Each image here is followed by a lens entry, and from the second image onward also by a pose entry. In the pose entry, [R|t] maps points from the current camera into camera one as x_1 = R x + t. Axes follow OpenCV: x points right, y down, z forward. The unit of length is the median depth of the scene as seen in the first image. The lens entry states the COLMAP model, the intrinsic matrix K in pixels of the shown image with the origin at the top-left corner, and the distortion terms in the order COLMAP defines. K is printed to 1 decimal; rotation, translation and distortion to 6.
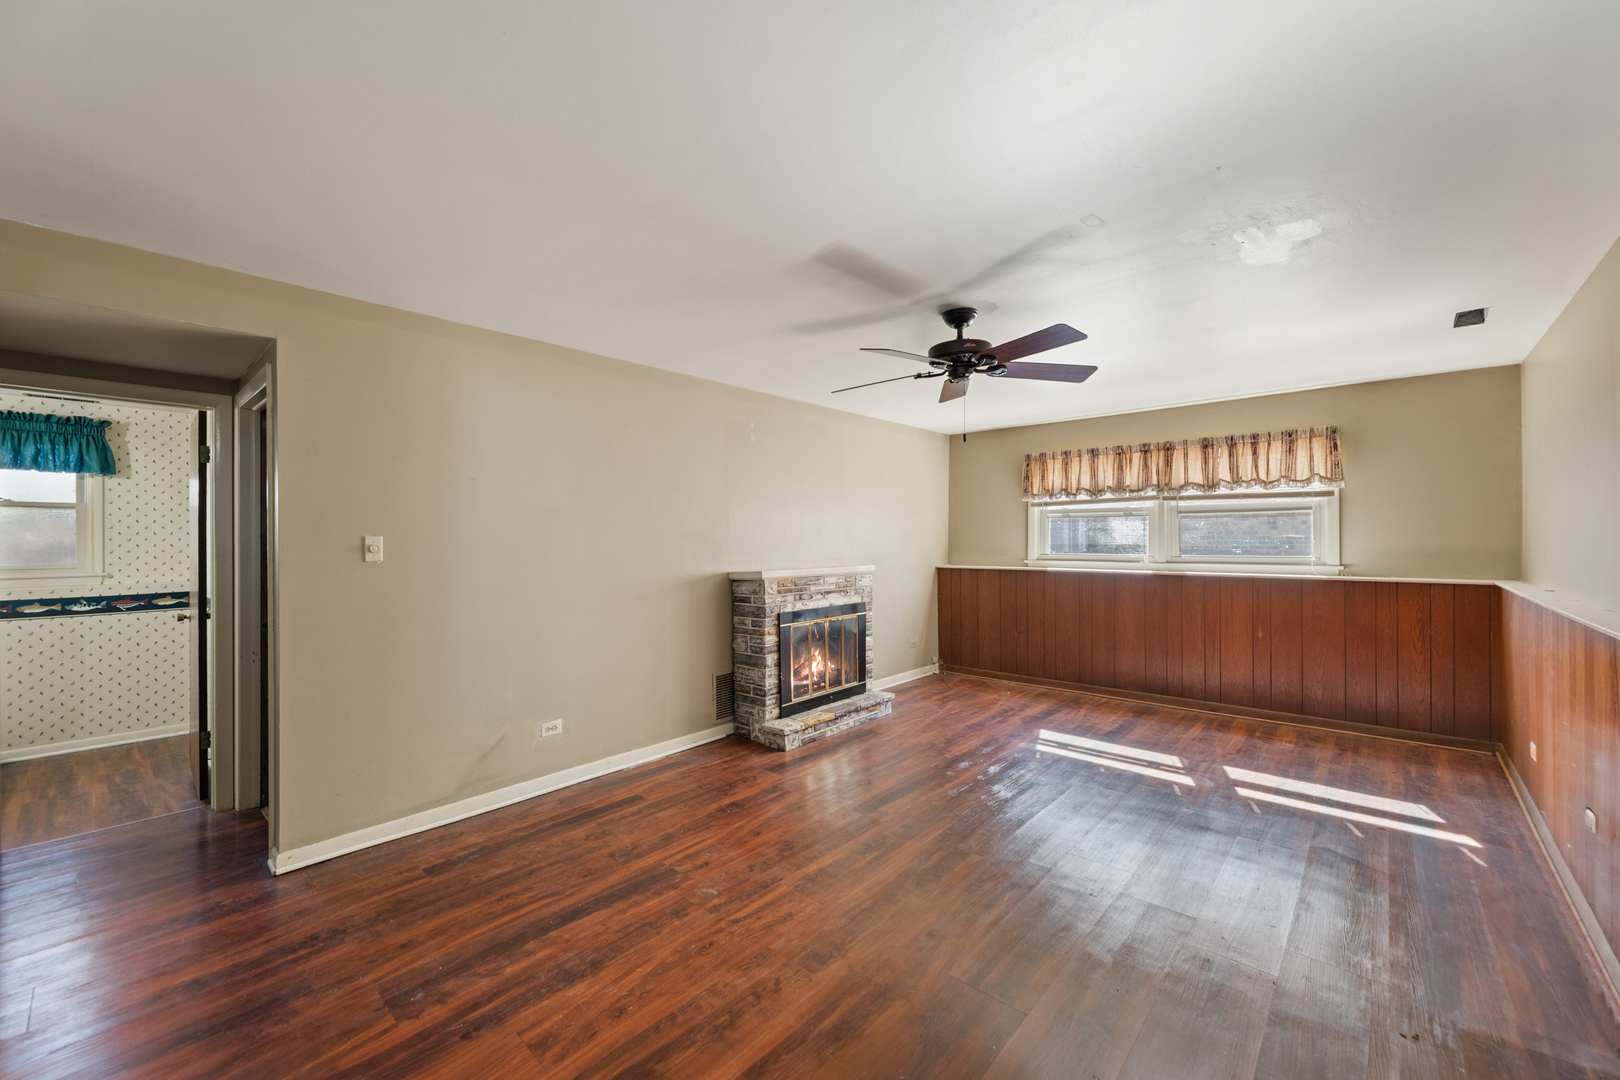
lens RADIAL K [[647.2, 0, 806.6], [0, 647.2, 543.5], [0, 0, 1]] dist [-0.001205, -0.000026]
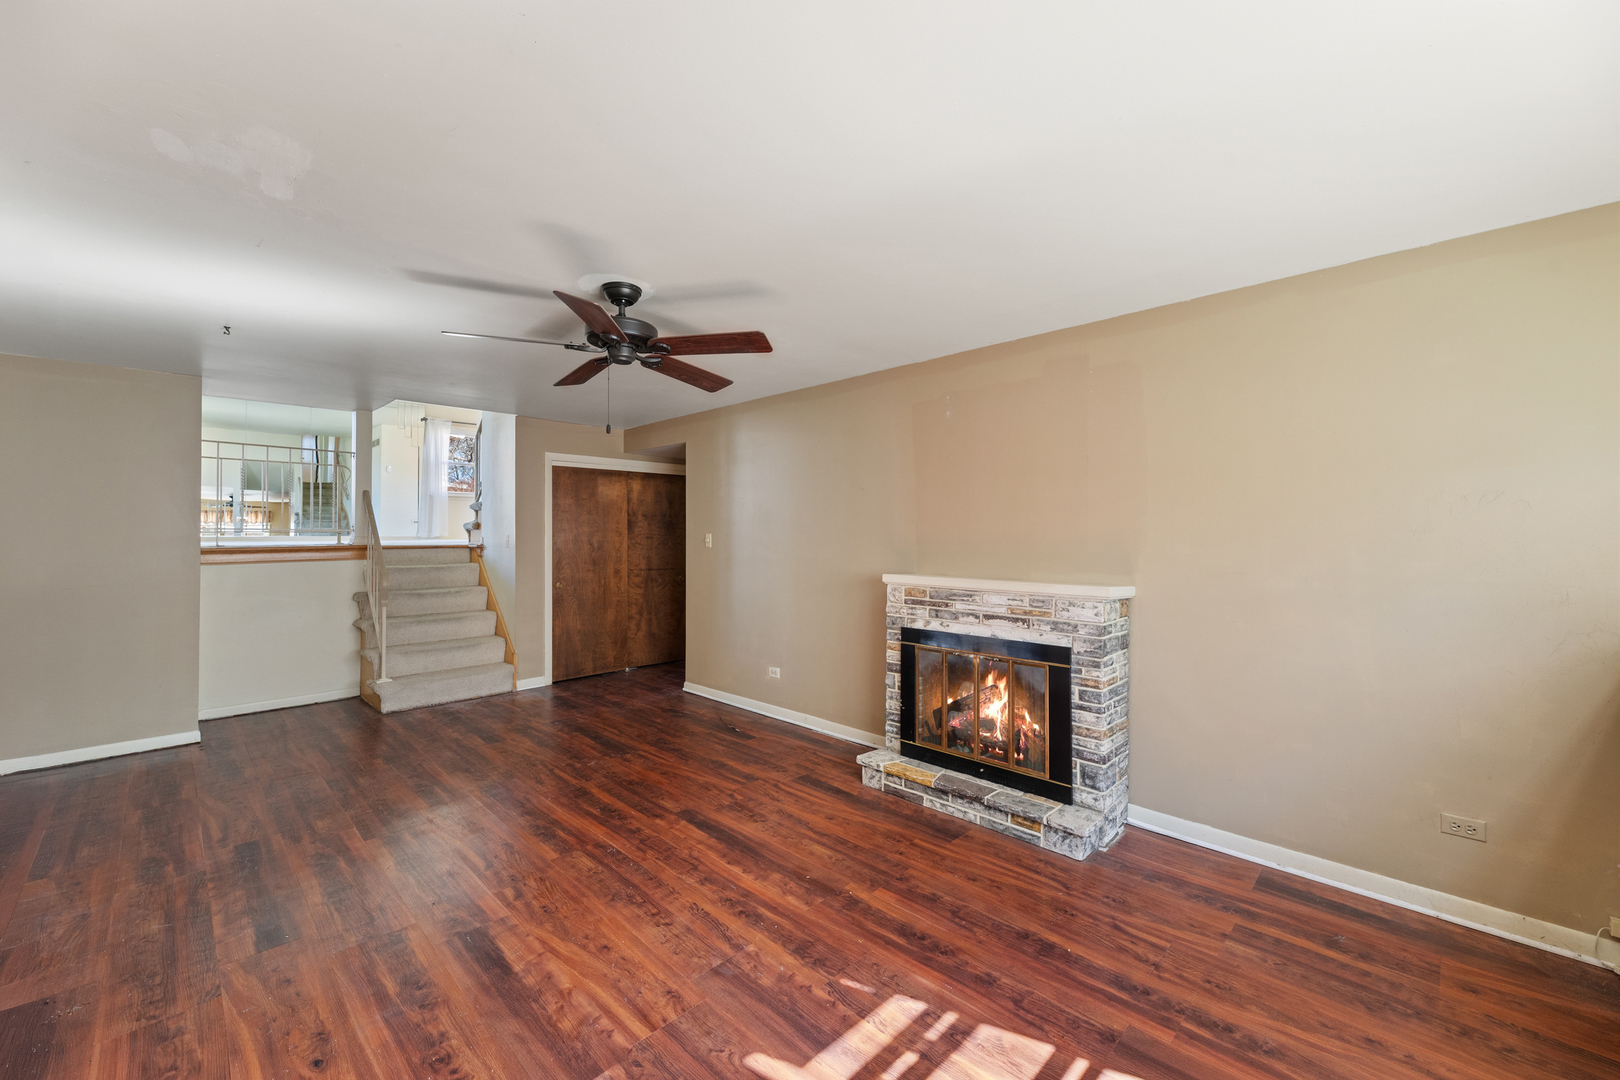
lens RADIAL K [[647.2, 0, 812.5], [0, 647.2, 527.7], [0, 0, 1]] dist [-0.001205, -0.000026]
pose [[-0.061038, -0.006106, -0.998117, 0.790240], [-0.004906, 0.999971, -0.005817, -0.014504], [0.998123, 0.004541, -0.061067, 0.929468]]
